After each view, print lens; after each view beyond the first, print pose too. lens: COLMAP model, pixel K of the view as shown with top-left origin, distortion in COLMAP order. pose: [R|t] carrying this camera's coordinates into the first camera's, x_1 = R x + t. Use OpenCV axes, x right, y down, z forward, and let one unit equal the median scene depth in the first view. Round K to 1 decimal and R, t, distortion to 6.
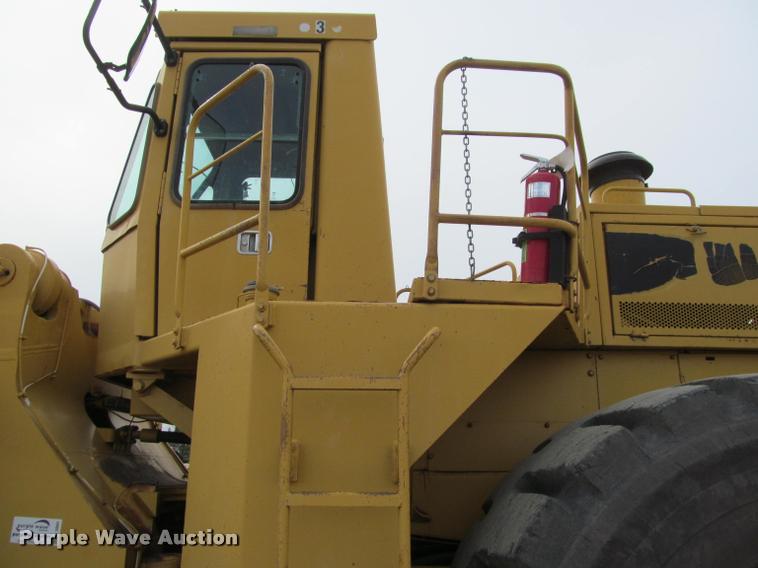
lens RADIAL K [[632.7, 0, 379.3], [0, 632.7, 284.4], [0, 0, 1]] dist [-0.059797, 0.034885]
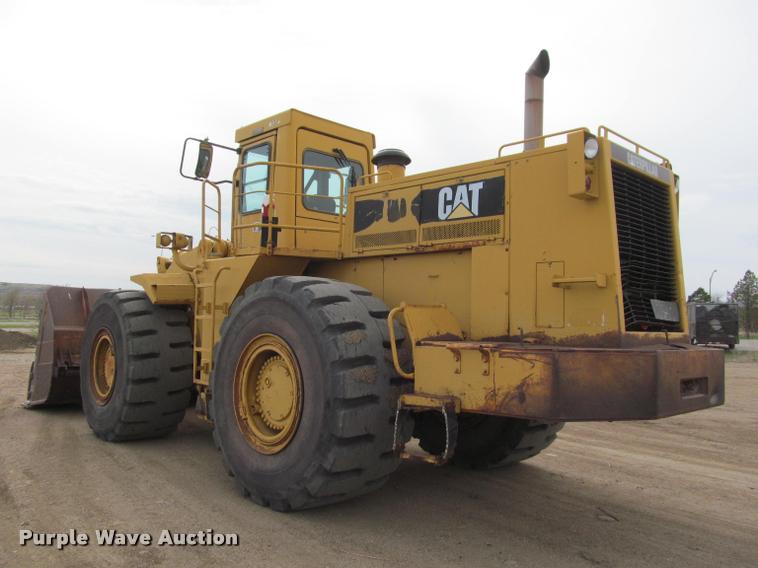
lens RADIAL K [[632.7, 0, 372.7], [0, 632.7, 285.5], [0, 0, 1]] dist [-0.059797, 0.034885]
pose [[0.679618, -0.040003, -0.732474, 1.950242], [0.185092, 0.975556, 0.118457, -0.050954], [0.709831, -0.216081, 0.670410, -0.419375]]
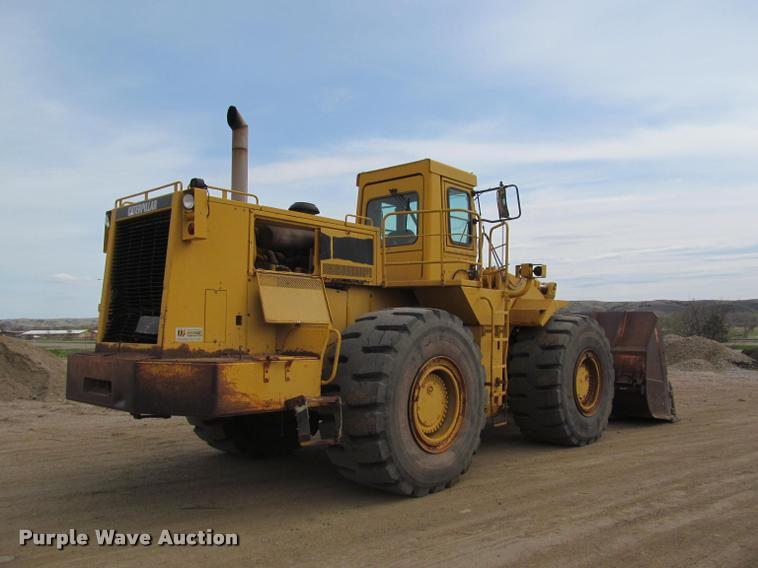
lens RADIAL K [[632.7, 0, 377.7], [0, 632.7, 281.3], [0, 0, 1]] dist [-0.059797, 0.034885]
pose [[-0.678620, -0.070749, -0.731074, 2.199252], [0.188185, 0.945378, -0.266170, 0.879855], [0.709973, -0.318206, -0.628239, 3.007382]]
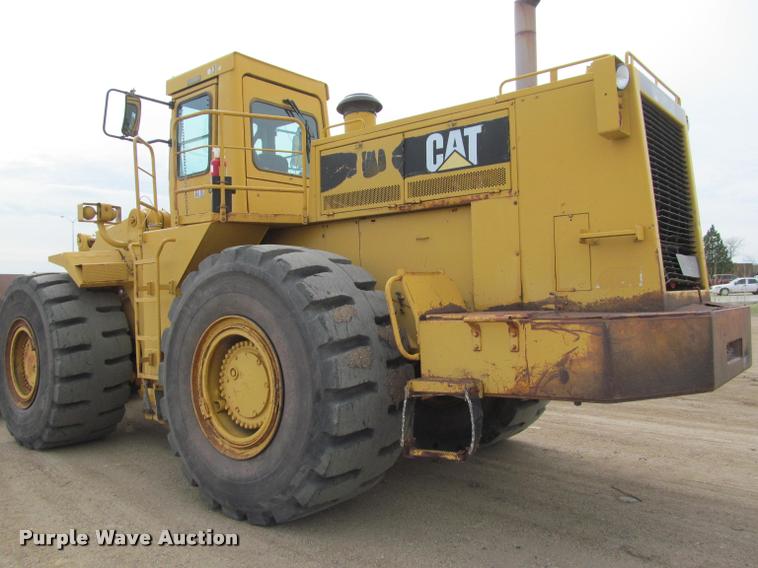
lens RADIAL K [[632.7, 0, 372.0], [0, 632.7, 285.7], [0, 0, 1]] dist [-0.059797, 0.034885]
pose [[0.760902, -0.042225, -0.647492, 1.641312], [0.211781, 0.959394, 0.186310, -0.034516], [0.613333, -0.278890, 0.738947, -0.334171]]
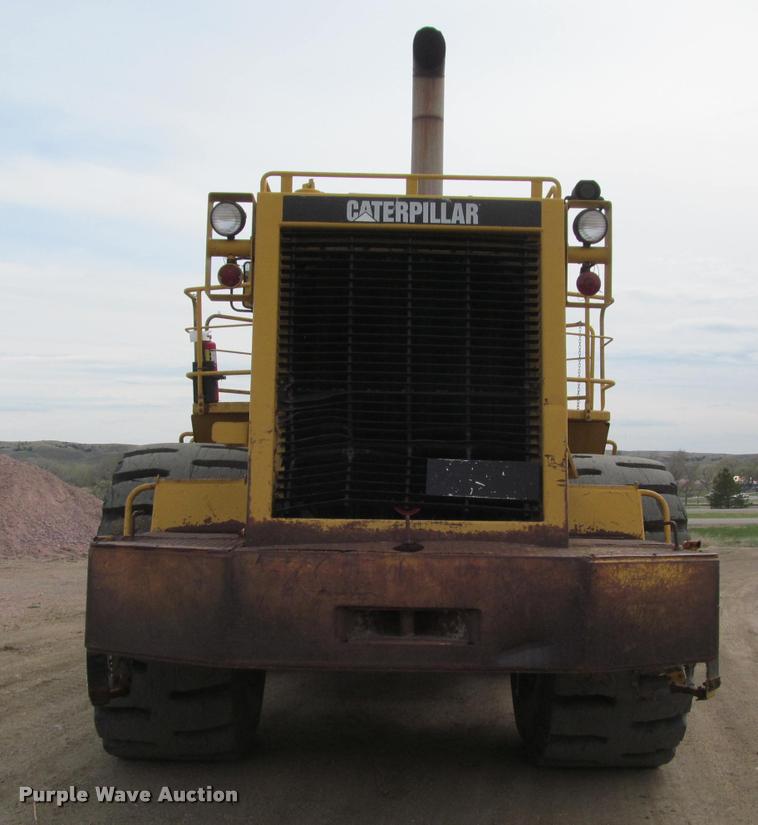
lens RADIAL K [[1068.8, 0, 408.4], [0, 1068.8, 436.0], [0, 0, 1]] dist [-0.058154, 0.000000]
pose [[0.008669, -0.067573, -0.997677, 2.737924], [0.259016, 0.963814, -0.063029, 0.368044], [0.965834, -0.257868, 0.025858, 1.126820]]
